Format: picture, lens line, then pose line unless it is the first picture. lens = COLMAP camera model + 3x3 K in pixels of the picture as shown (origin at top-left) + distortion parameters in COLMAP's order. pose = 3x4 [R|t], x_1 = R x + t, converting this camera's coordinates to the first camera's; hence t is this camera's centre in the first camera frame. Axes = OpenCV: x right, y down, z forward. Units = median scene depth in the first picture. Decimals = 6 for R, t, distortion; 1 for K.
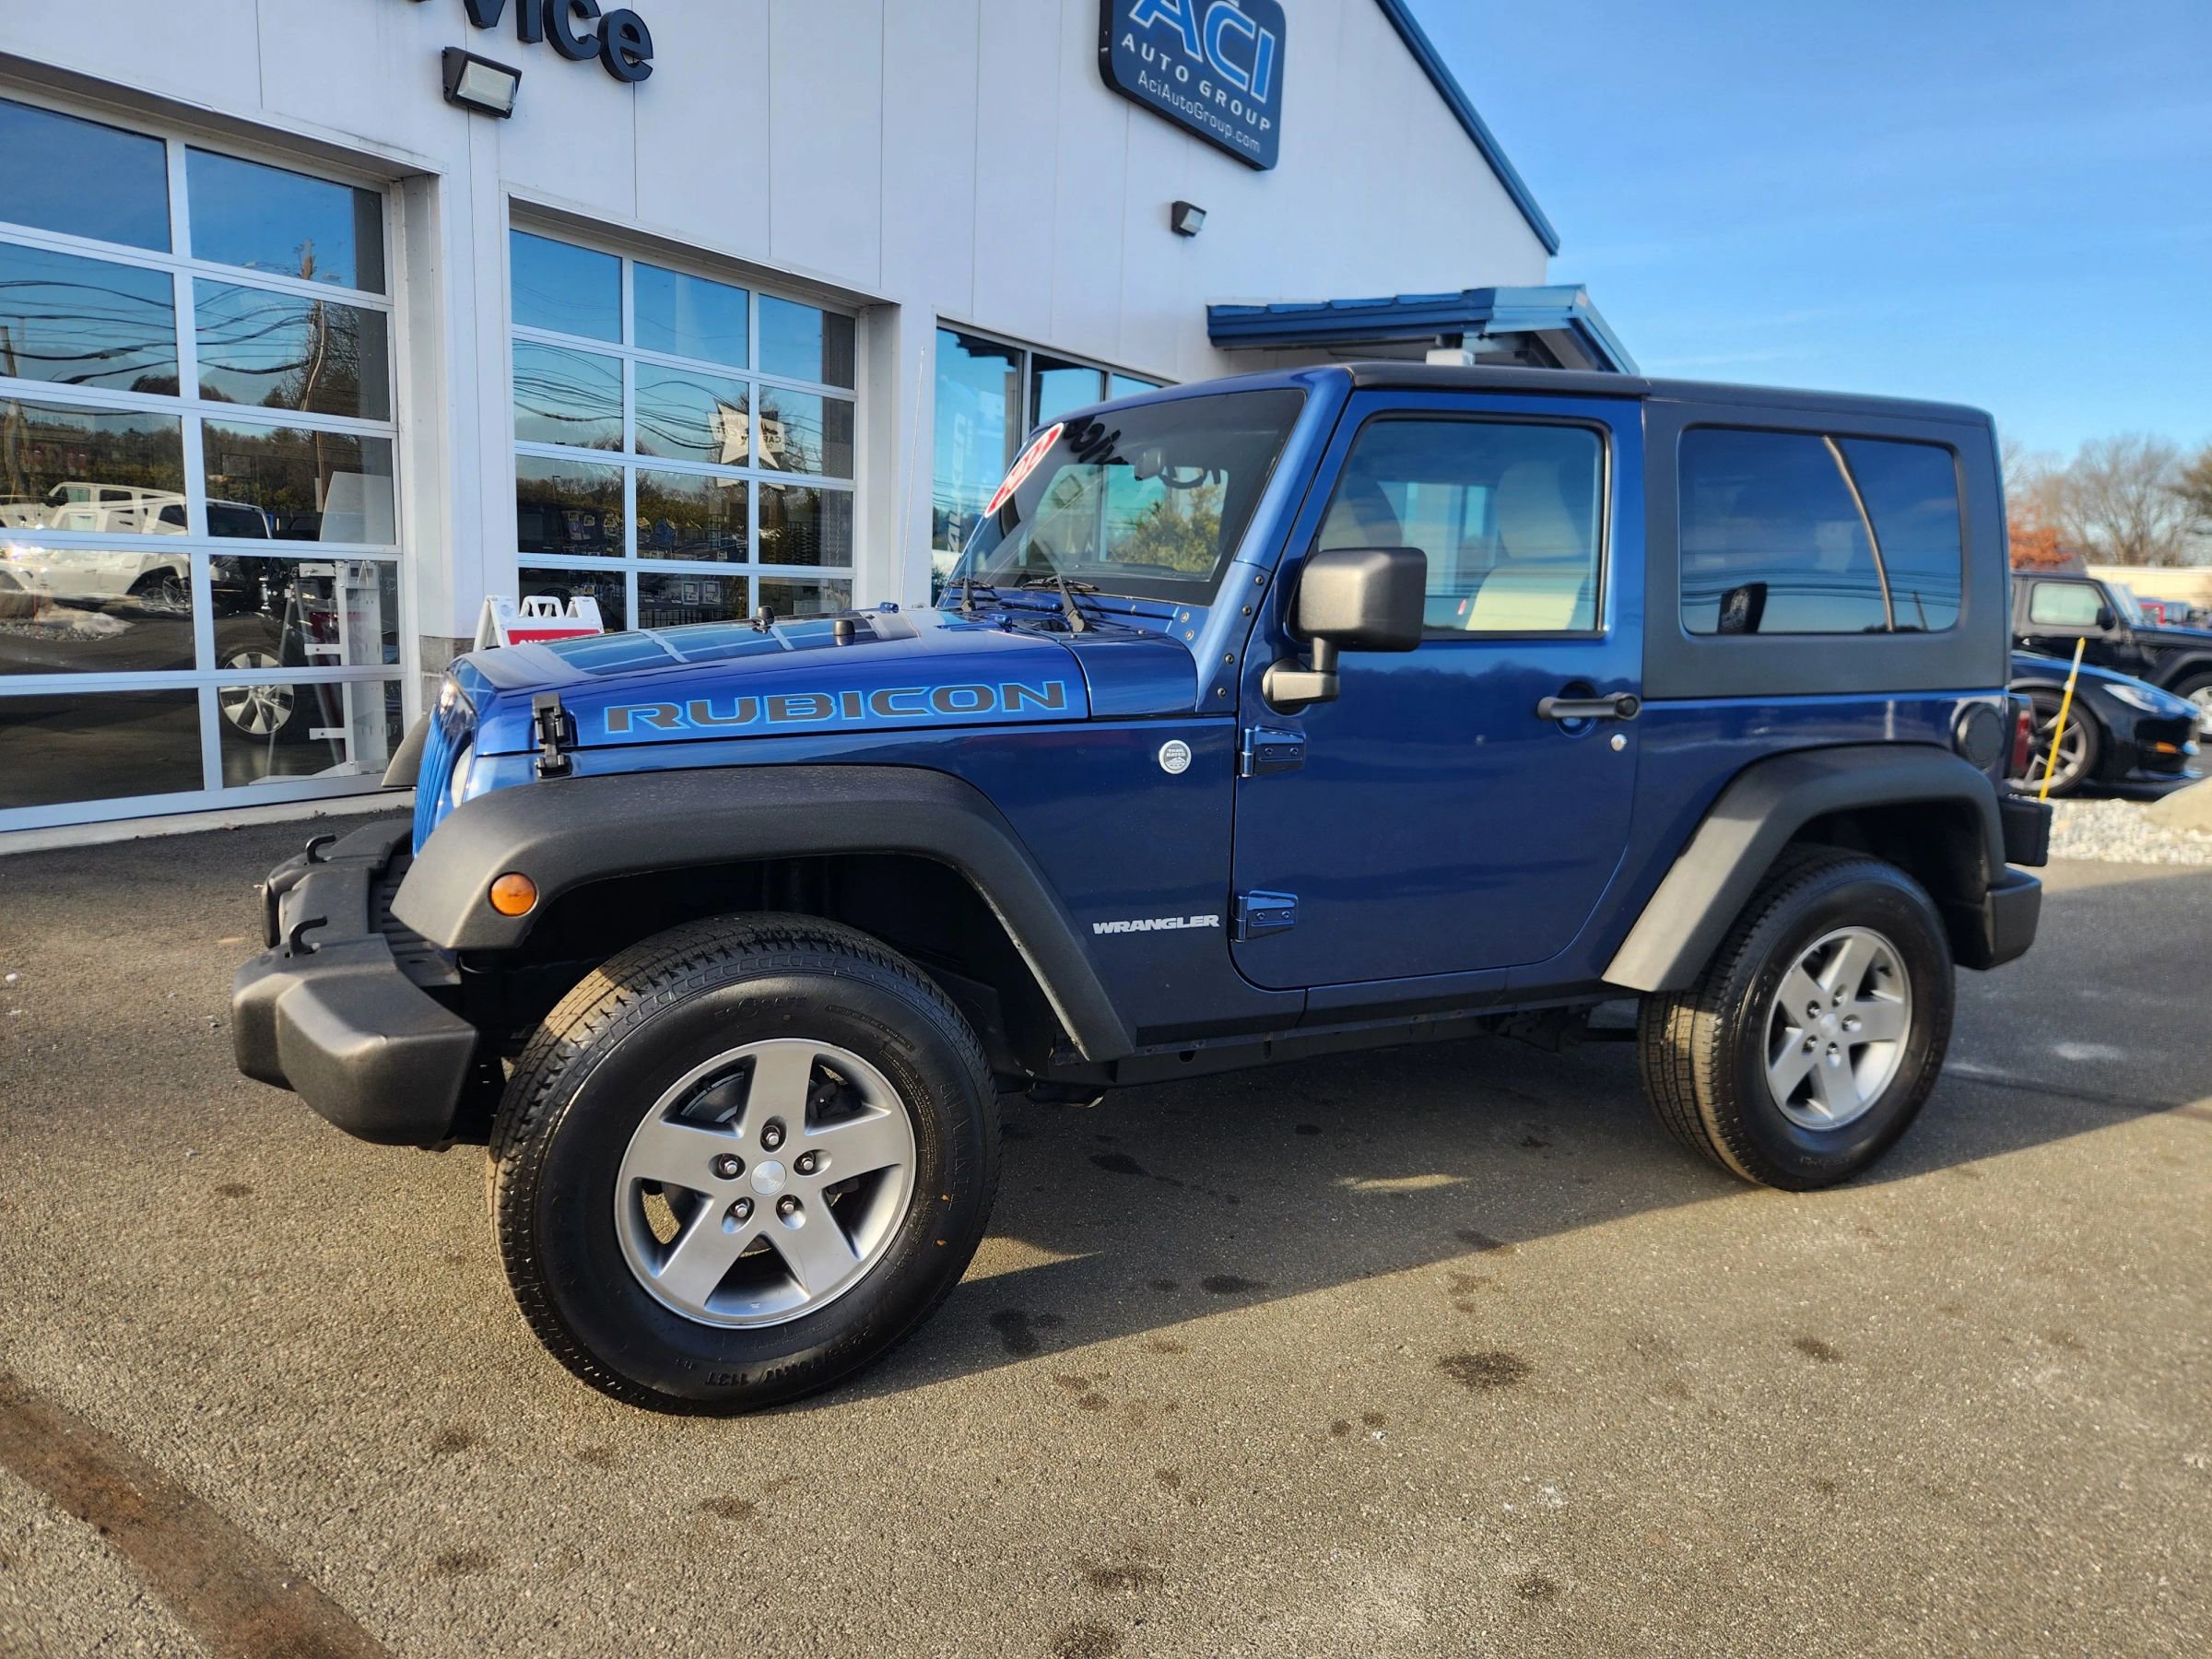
lens RADIAL K [[1480.3, 0, 1099.4], [0, 1480.3, 810.3], [0, 0, 1]] dist [0.067575, -0.053777]
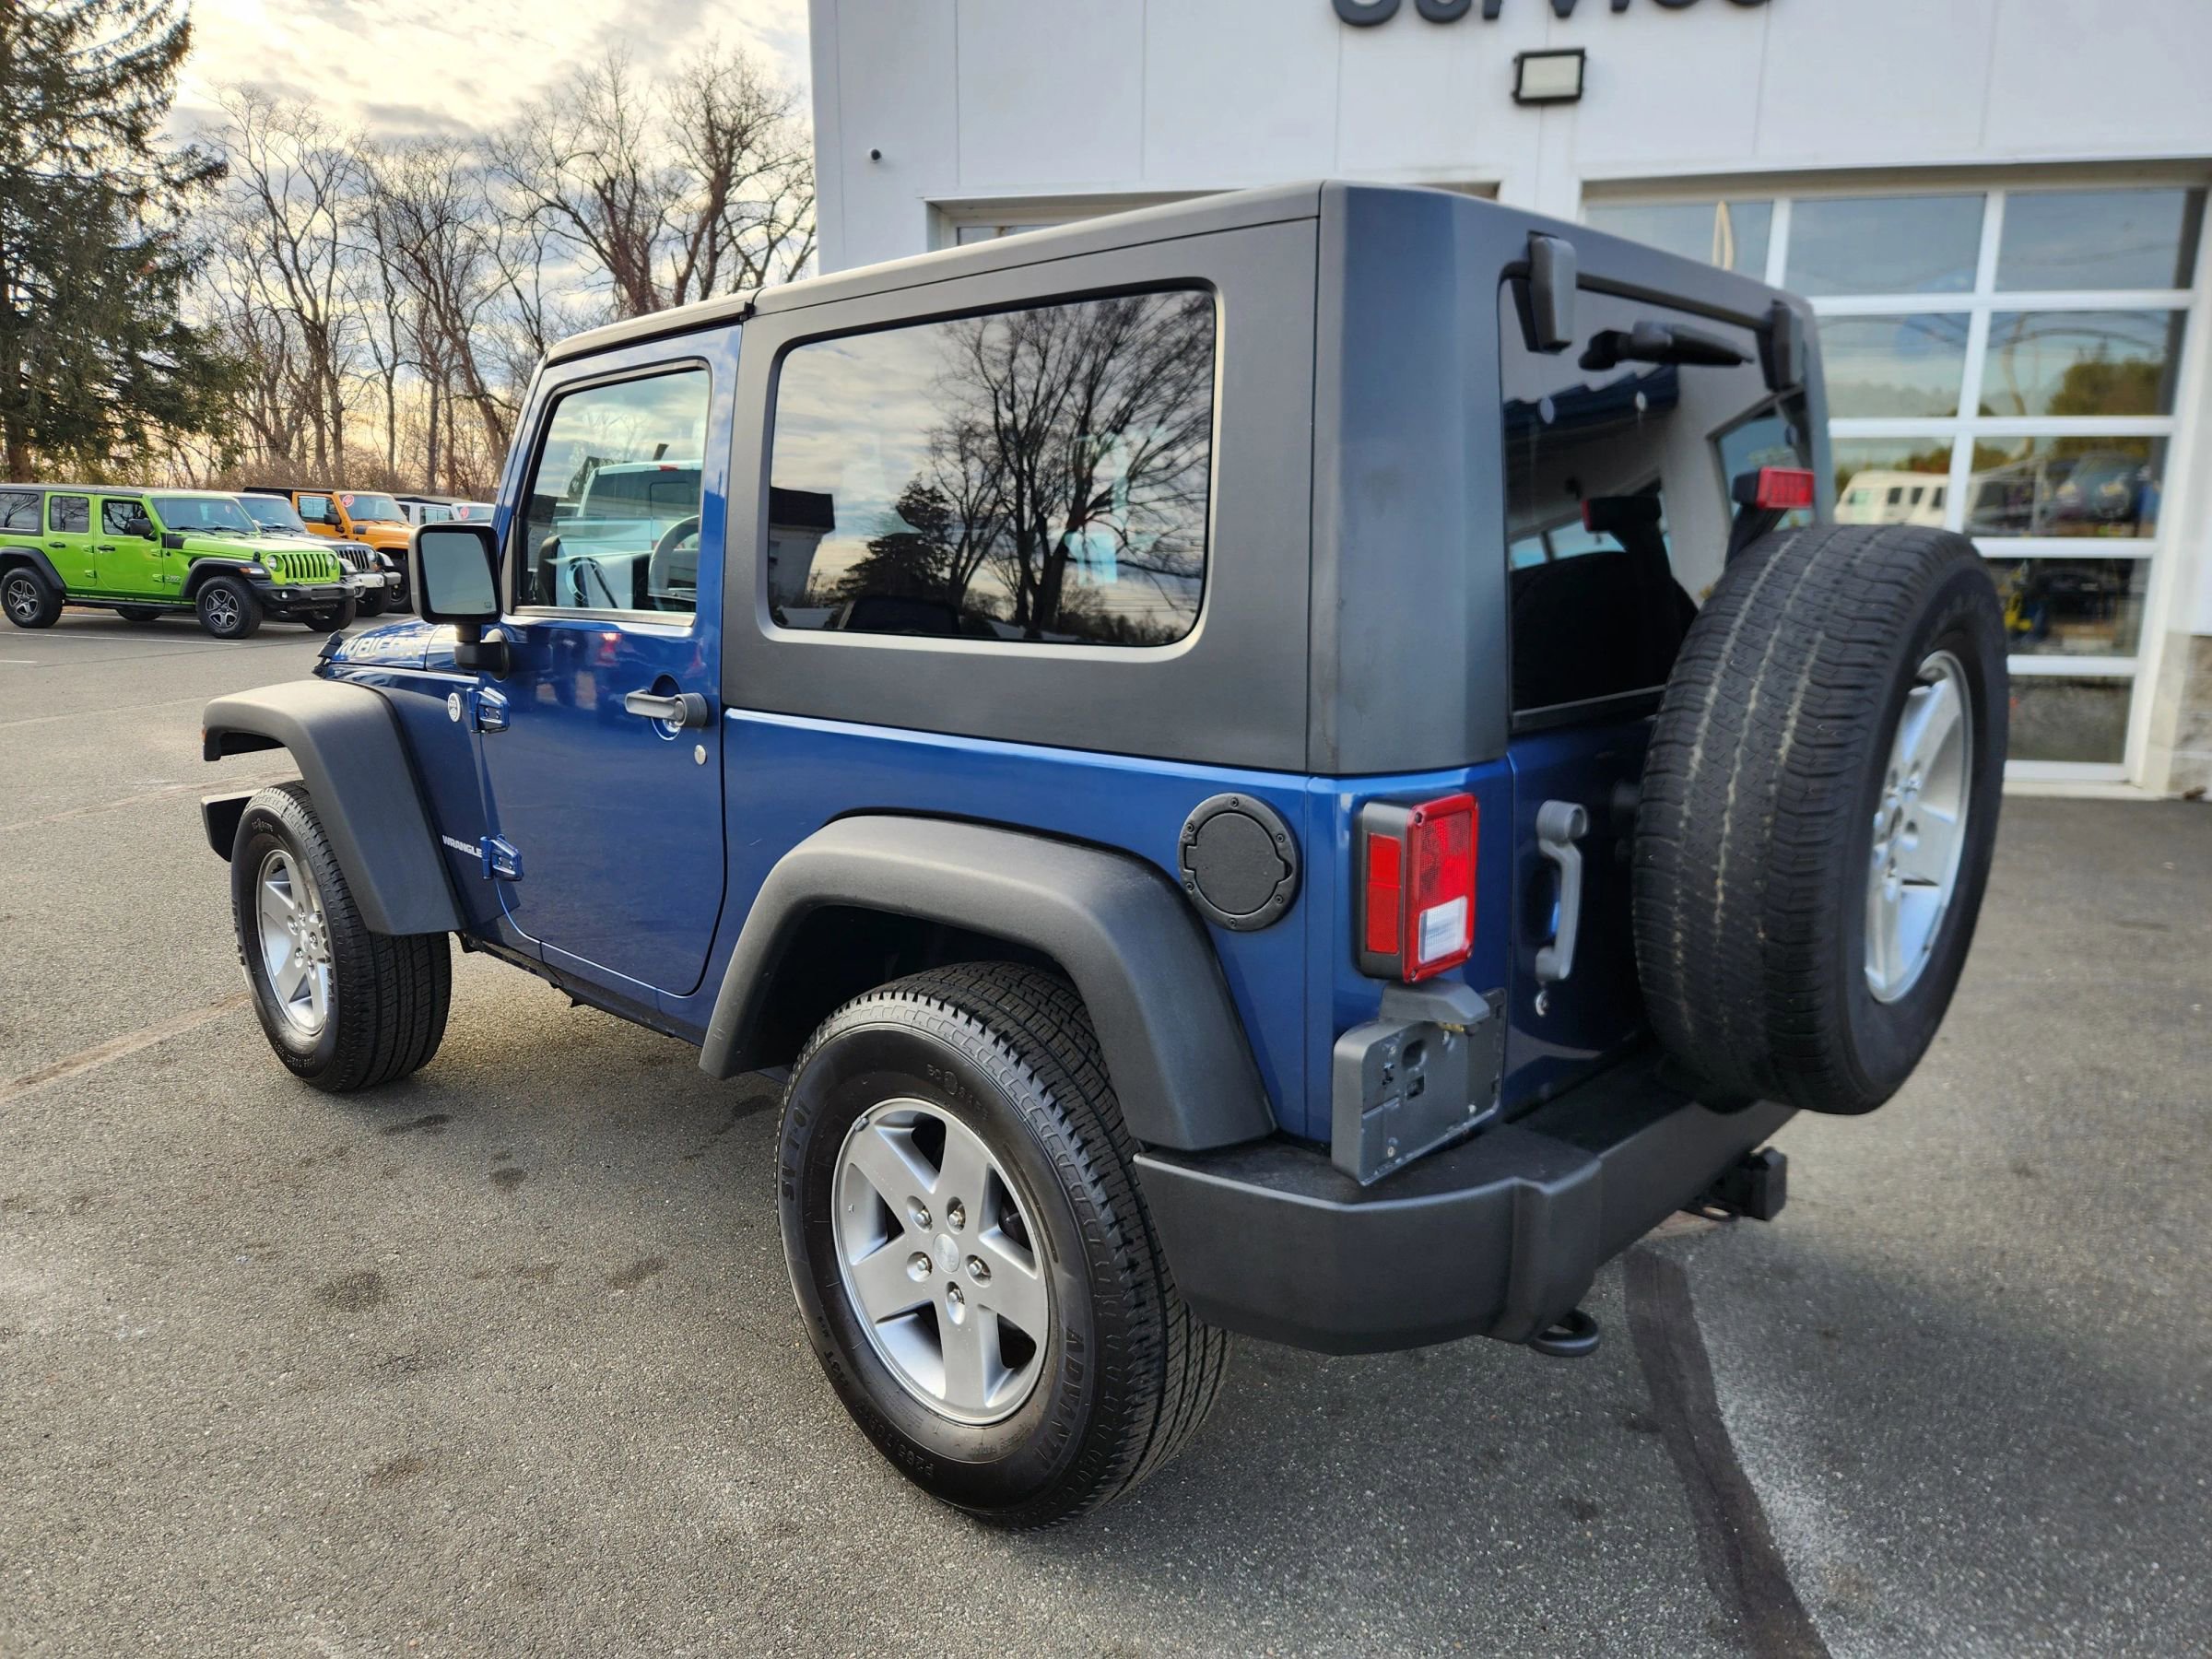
lens RADIAL K [[1480.3, 0, 1099.8], [0, 1480.3, 848.2], [0, 0, 1]] dist [0.067575, -0.053777]
pose [[0.365005, 0.165878, -0.916109, 1.149261], [-0.138237, 0.982748, 0.122866, -0.121602], [0.920686, 0.081793, 0.381638, 0.872770]]
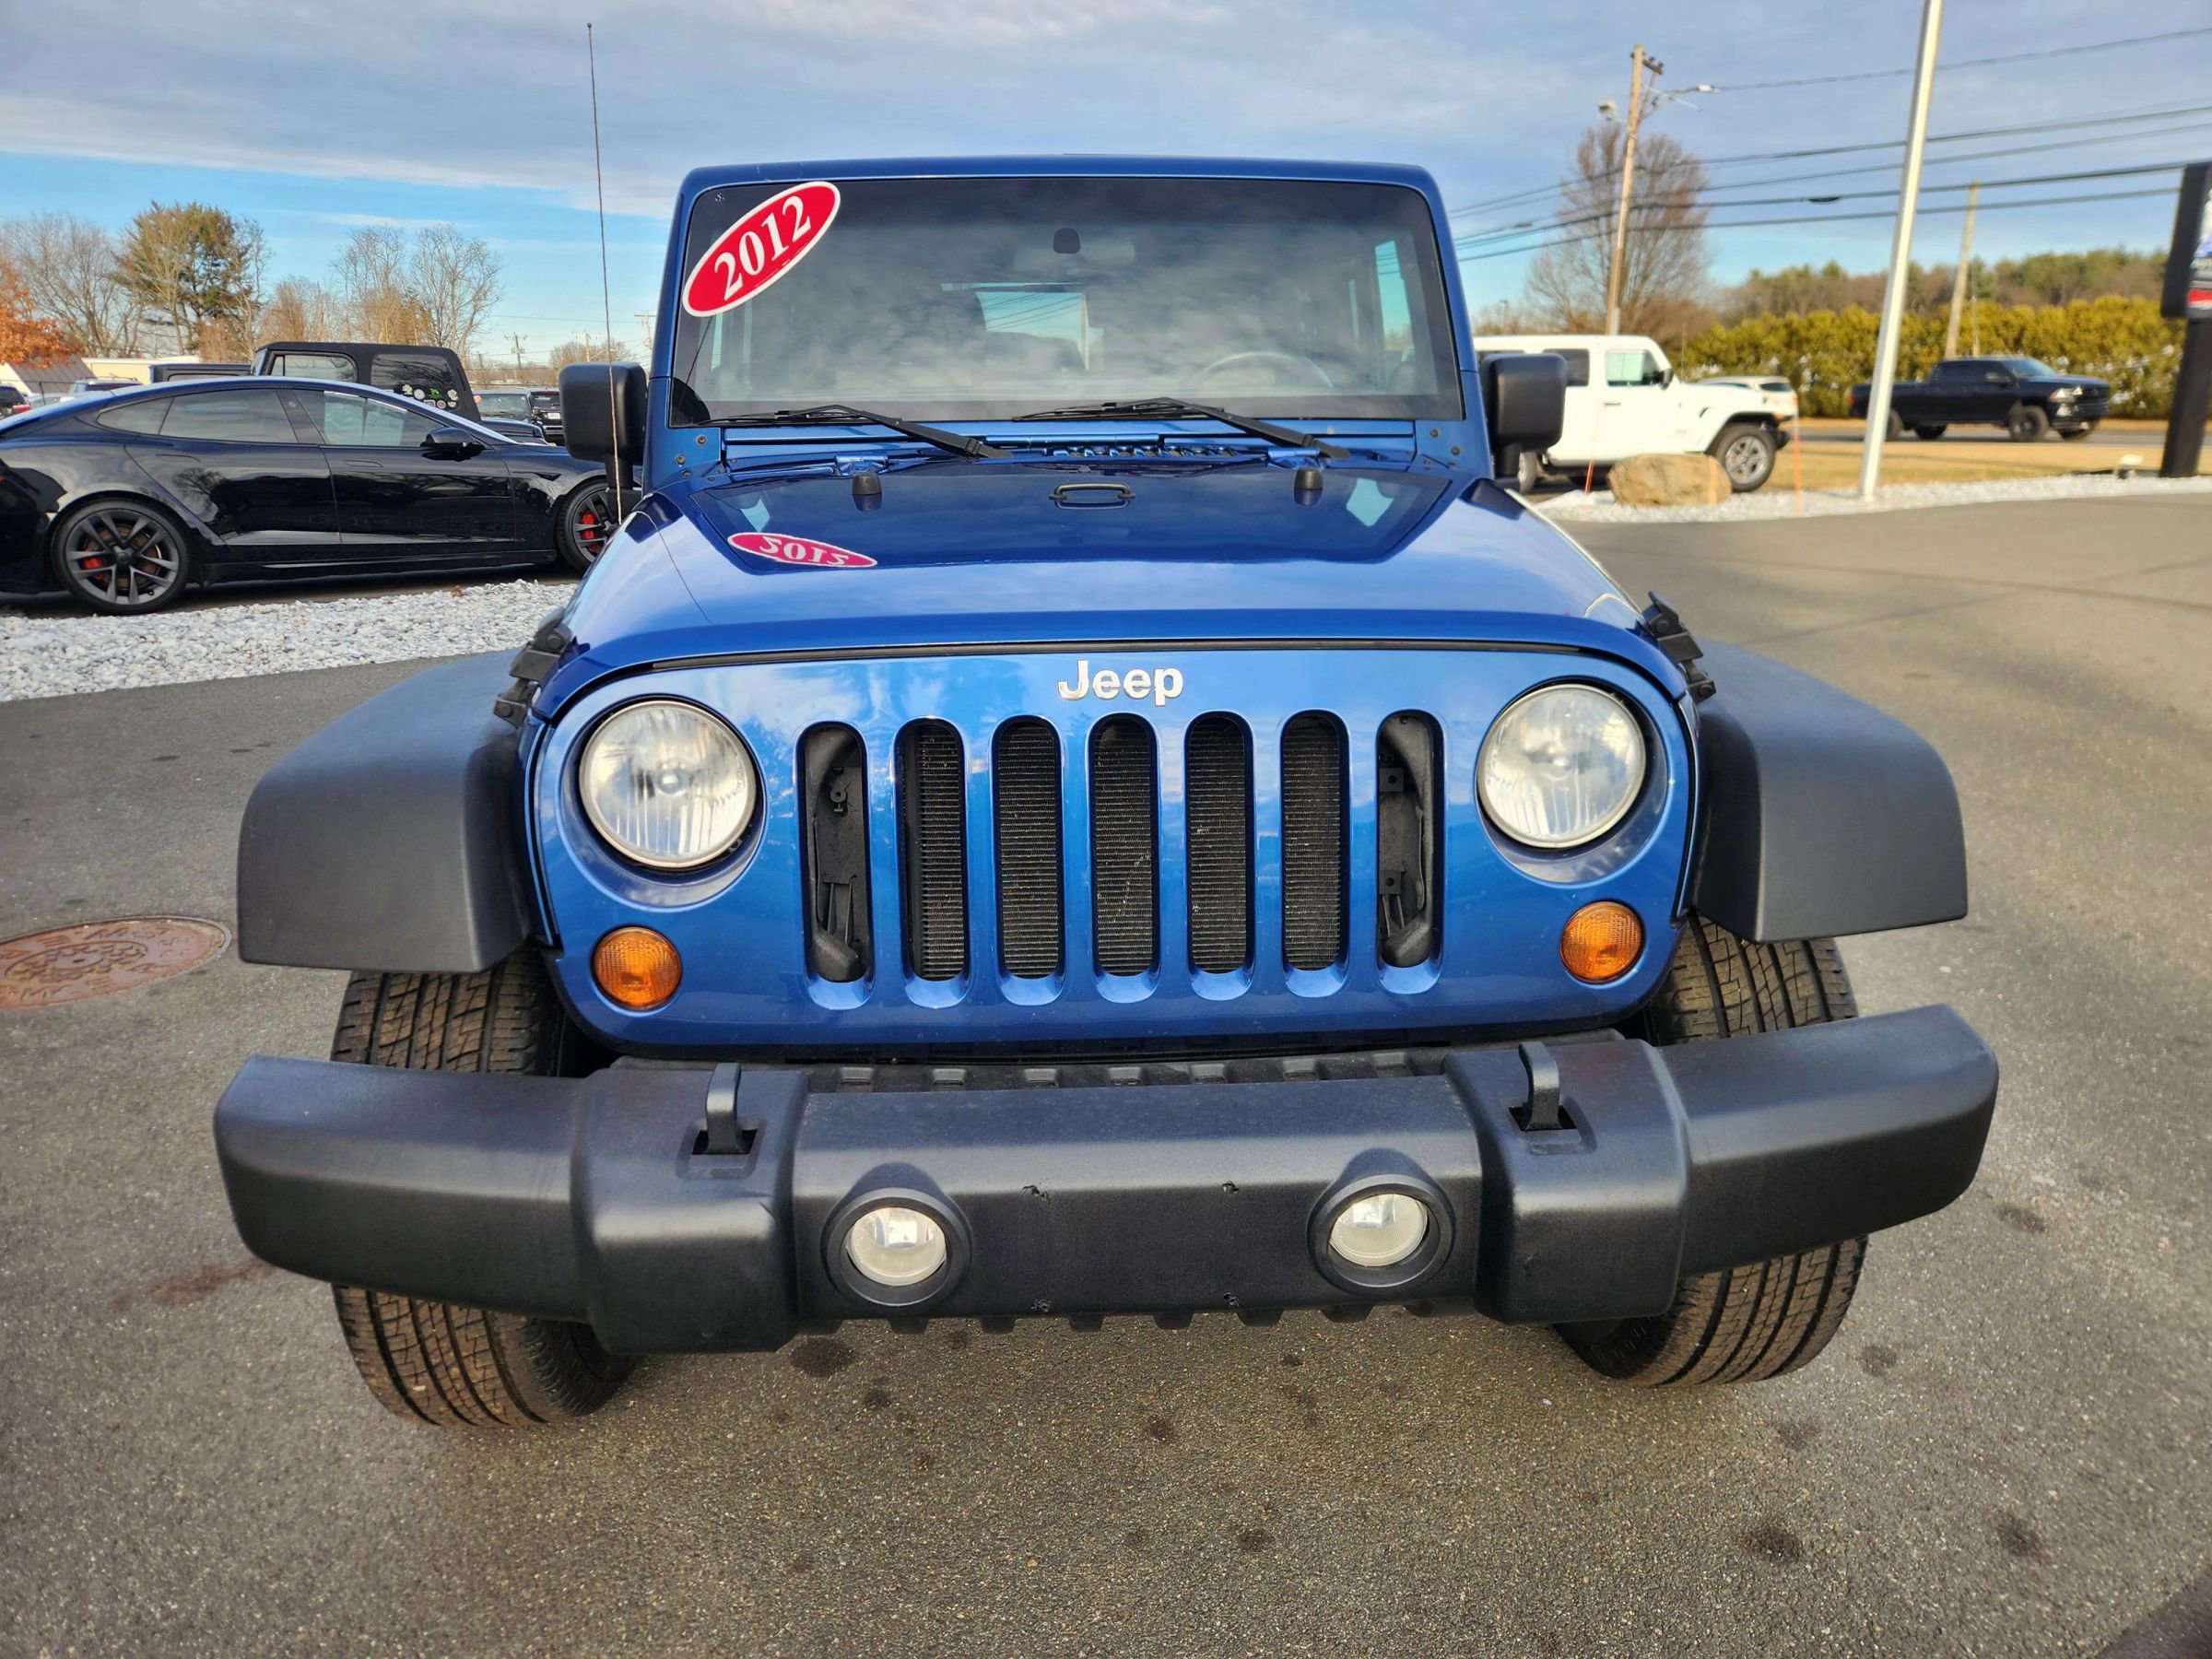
lens RADIAL K [[1480.3, 0, 1089.8], [0, 1480.3, 835.5], [0, 0, 1]] dist [0.067575, -0.053777]
pose [[0.390087, -0.299426, 0.870733, -0.837030], [0.169541, 0.952838, 0.251706, -0.143660], [-0.905035, 0.049438, 0.422455, 0.709766]]
